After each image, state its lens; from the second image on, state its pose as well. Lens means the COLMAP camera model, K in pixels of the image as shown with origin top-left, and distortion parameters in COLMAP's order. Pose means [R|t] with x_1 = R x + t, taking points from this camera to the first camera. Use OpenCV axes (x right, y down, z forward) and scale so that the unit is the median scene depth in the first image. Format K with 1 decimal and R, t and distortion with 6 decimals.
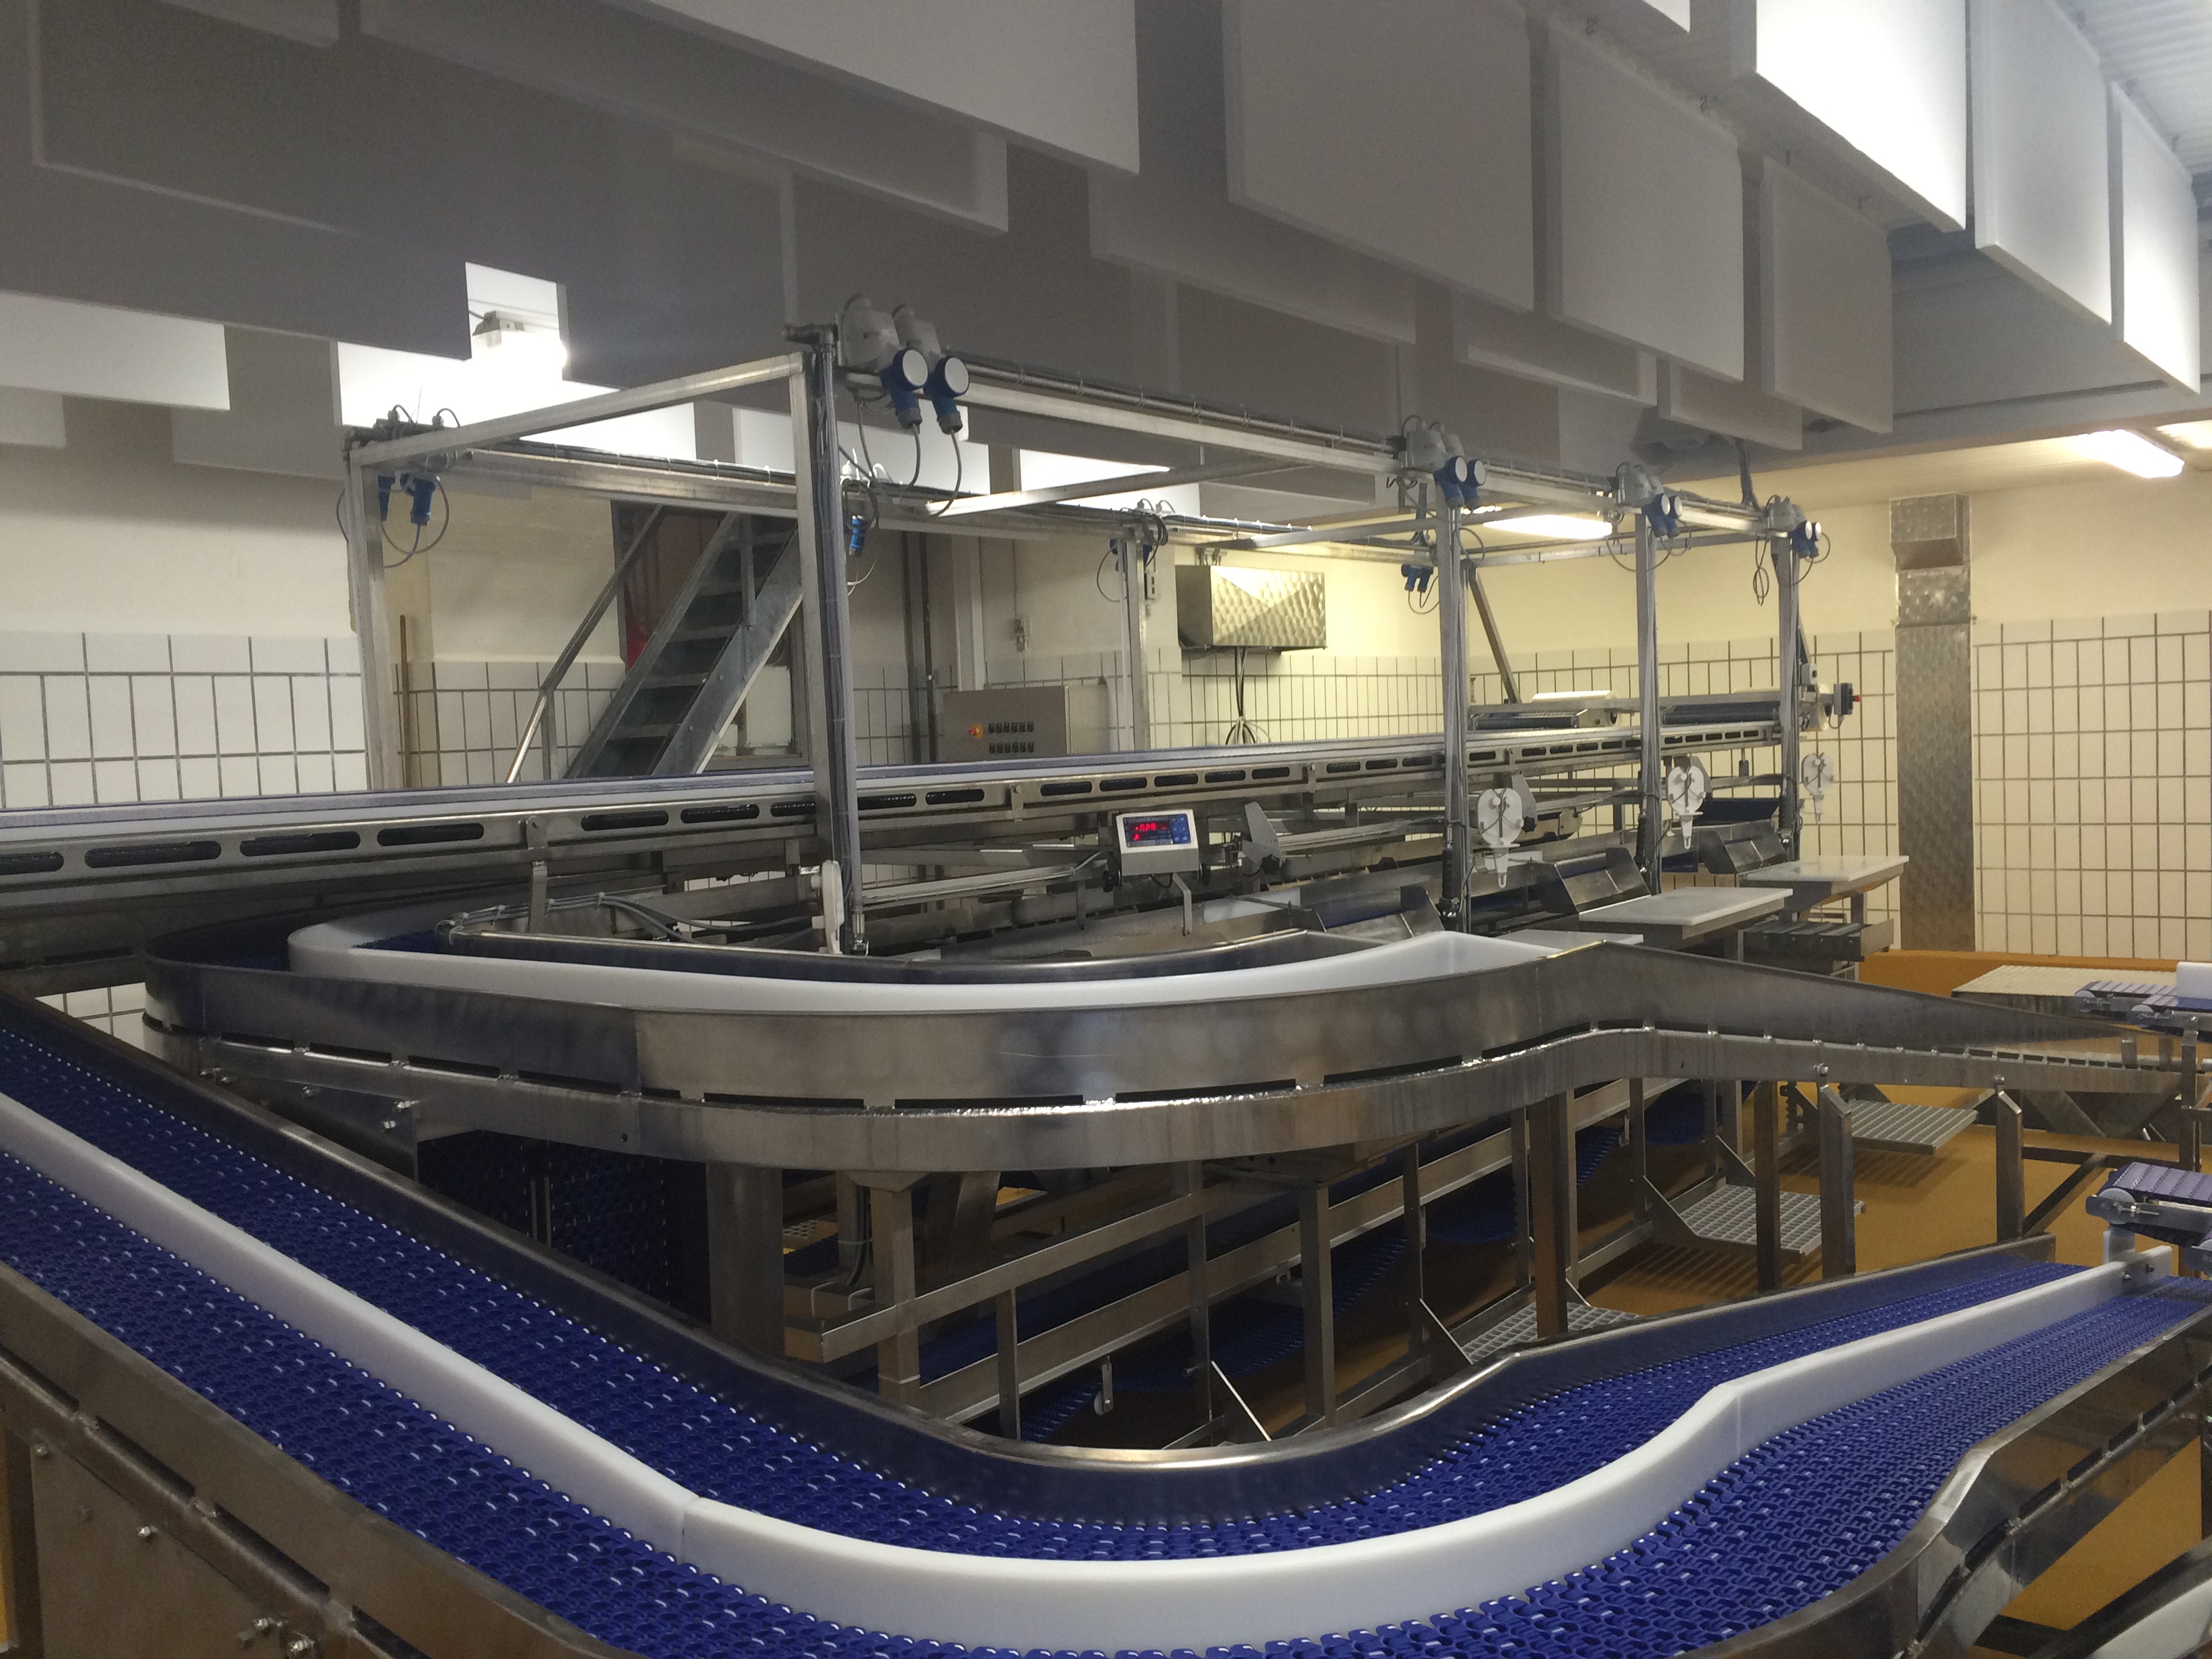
lens RADIAL K [[1899.6, 0, 1071.7], [0, 1899.6, 829.8], [0, 0, 1]] dist [0.083657, -0.107705]
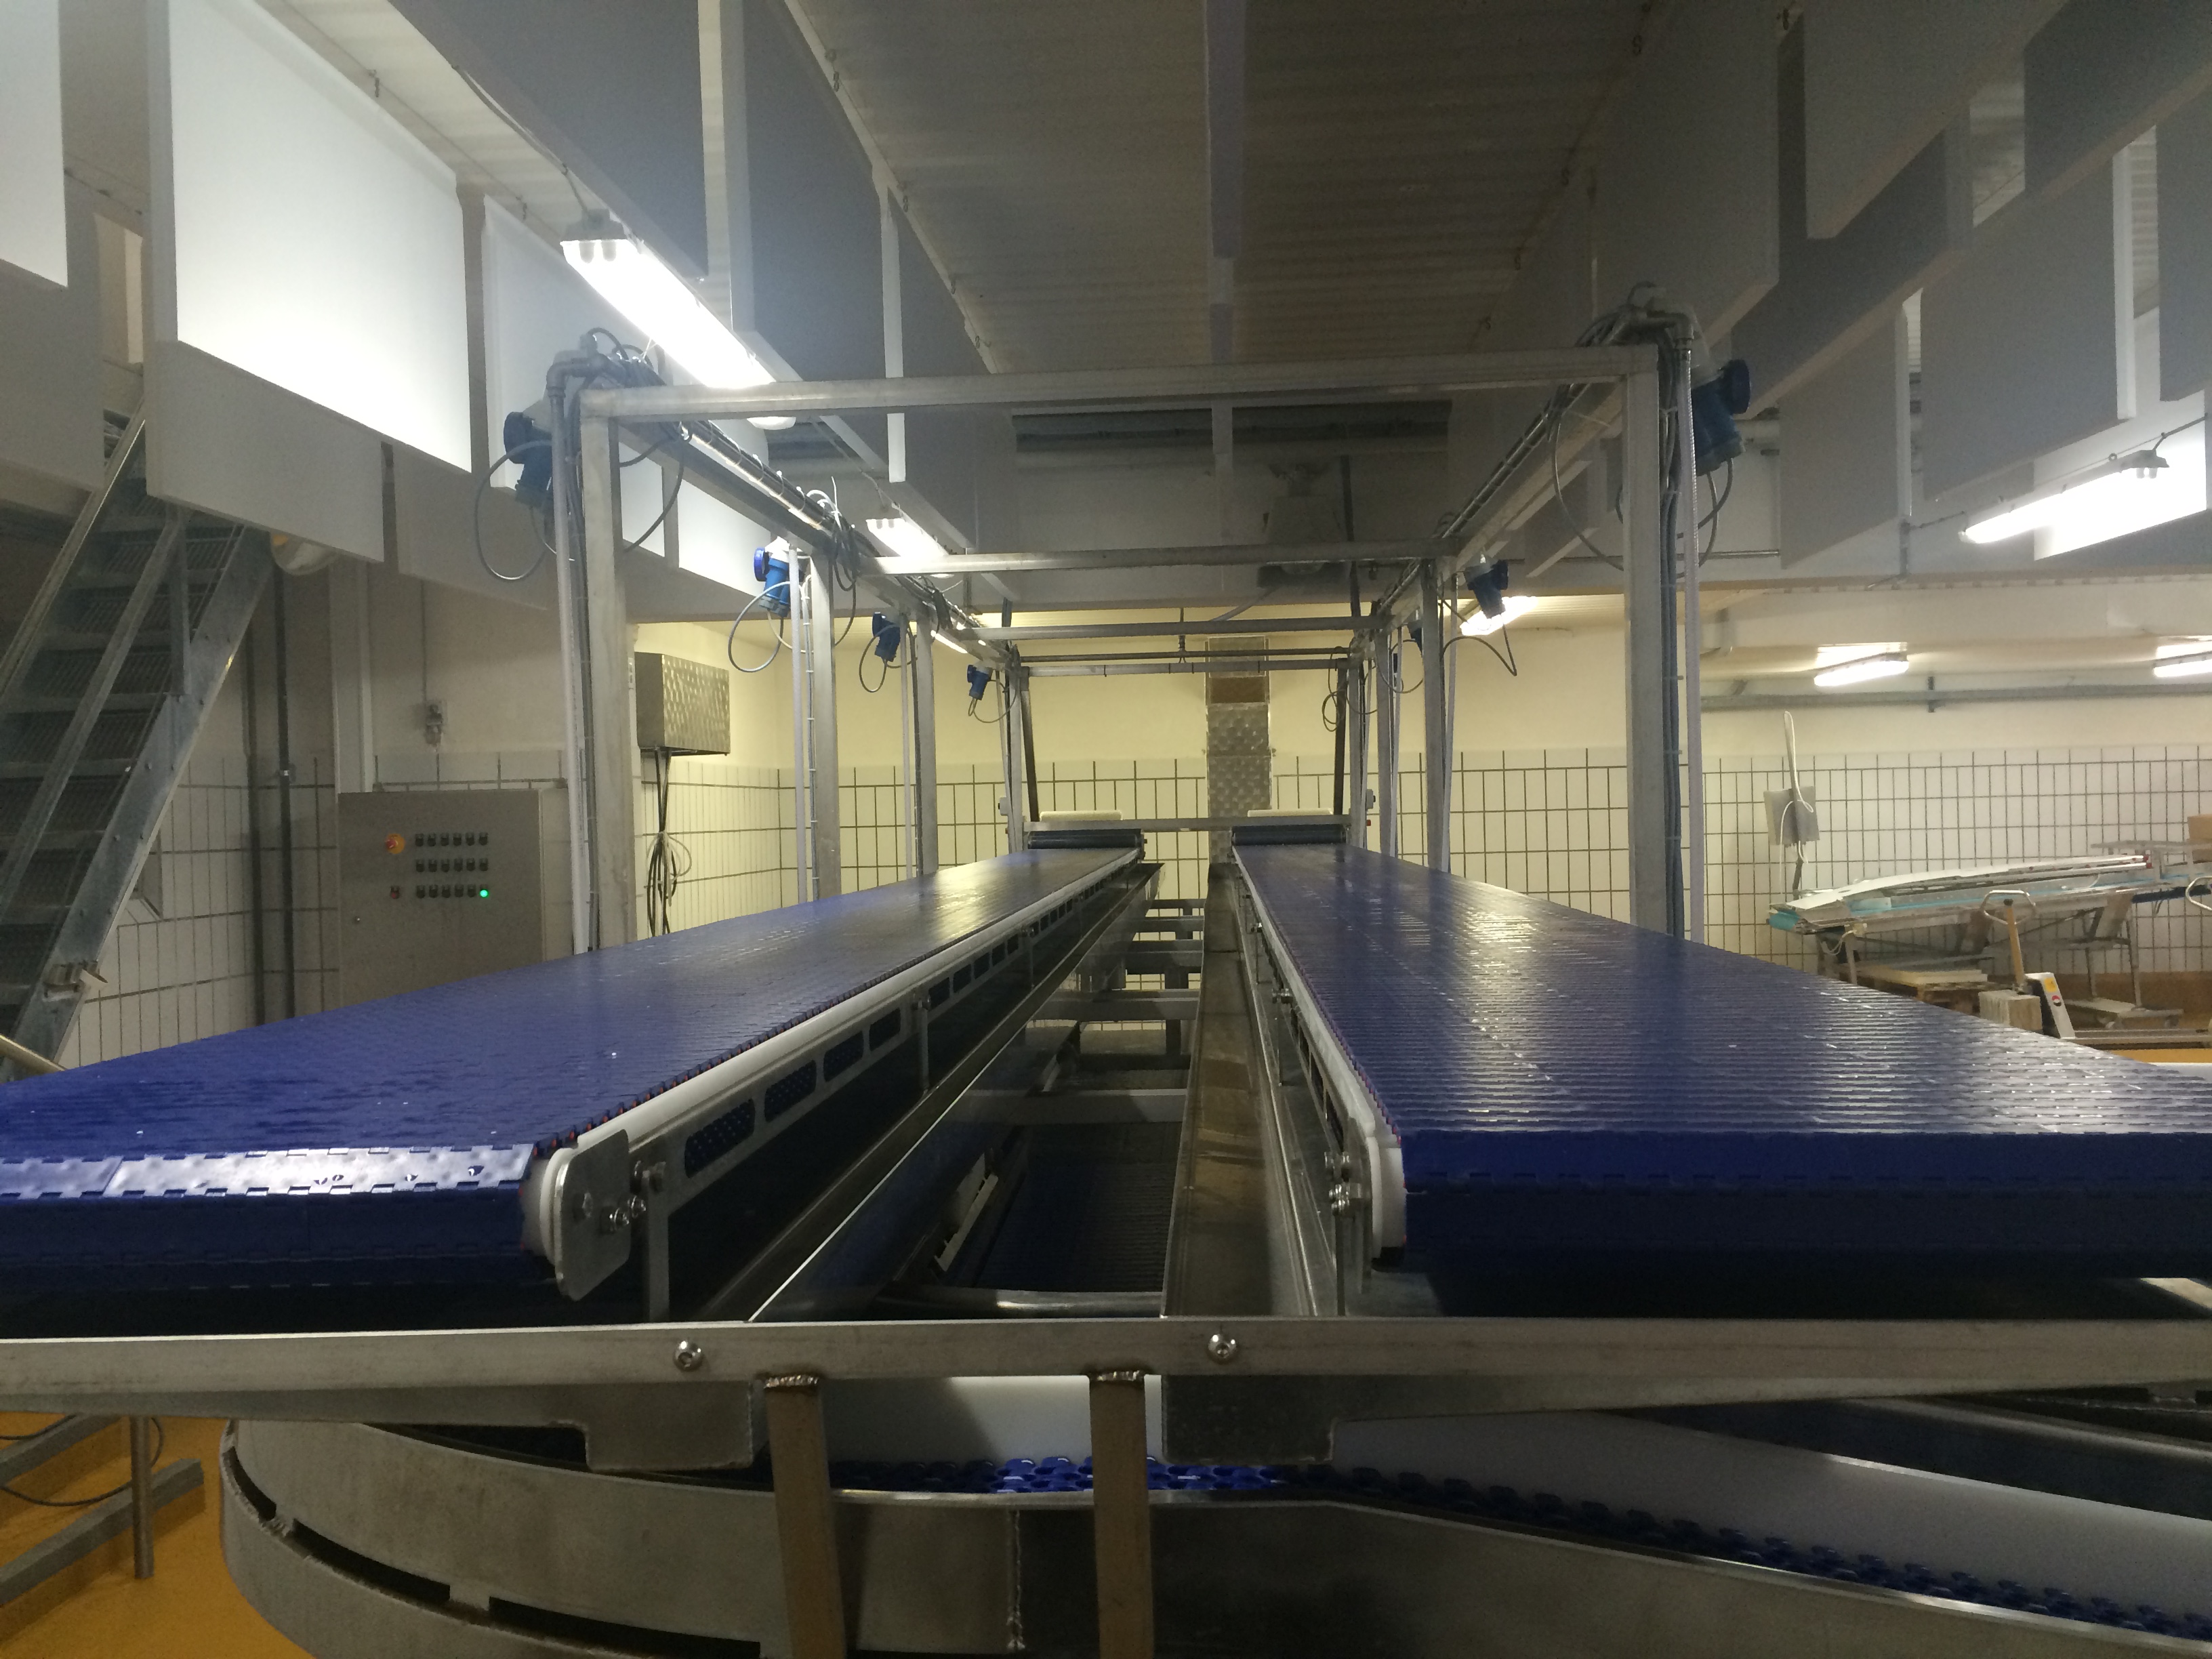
lens RADIAL K [[1899.6, 0, 1105.5], [0, 1899.6, 827.1], [0, 0, 1]] dist [0.083657, -0.107705]
pose [[0.820914, 0.014409, 0.570871, -0.330967], [0.021010, 0.998243, -0.055410, -0.012123], [-0.570666, 0.057481, 0.819168, 0.248582]]
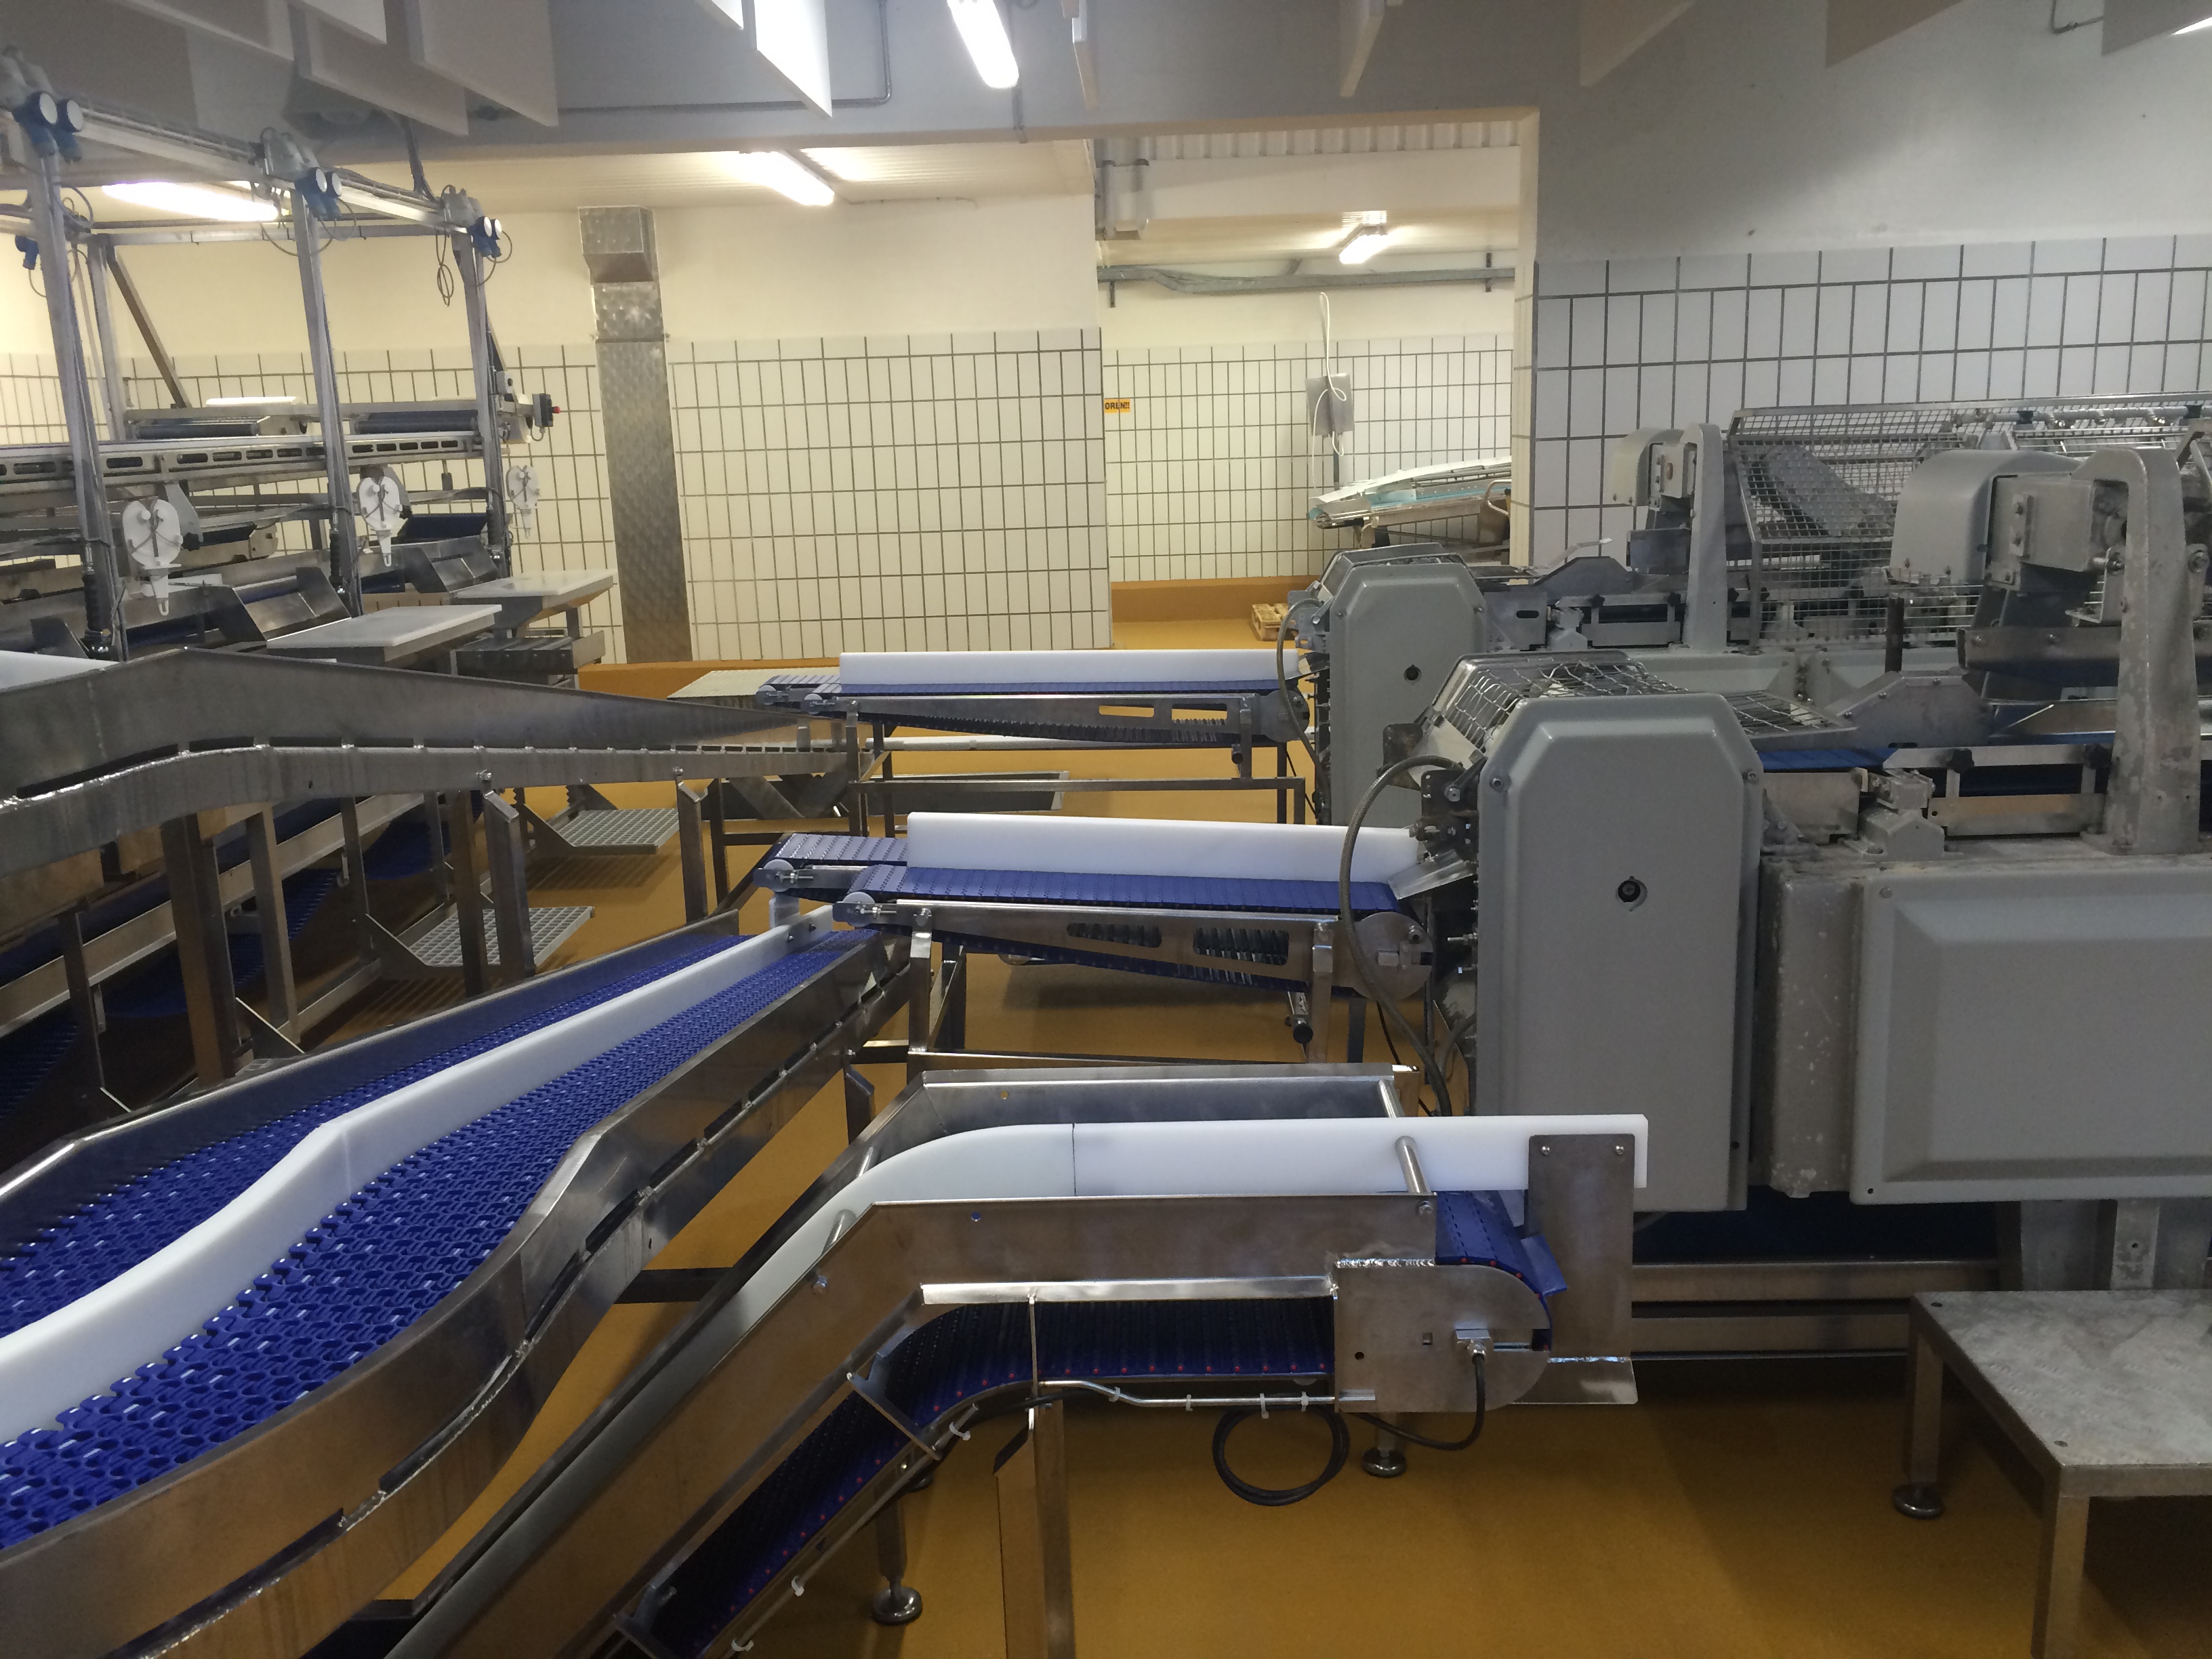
lens RADIAL K [[1899.6, 0, 1109.1], [0, 1899.6, 836.8], [0, 0, 1]] dist [0.083657, -0.107705]
pose [[0.801335, -0.119122, 0.586235, 0.037504], [0.035165, 0.987659, 0.152623, 0.009736], [-0.597181, -0.101687, 0.795635, 0.024232]]
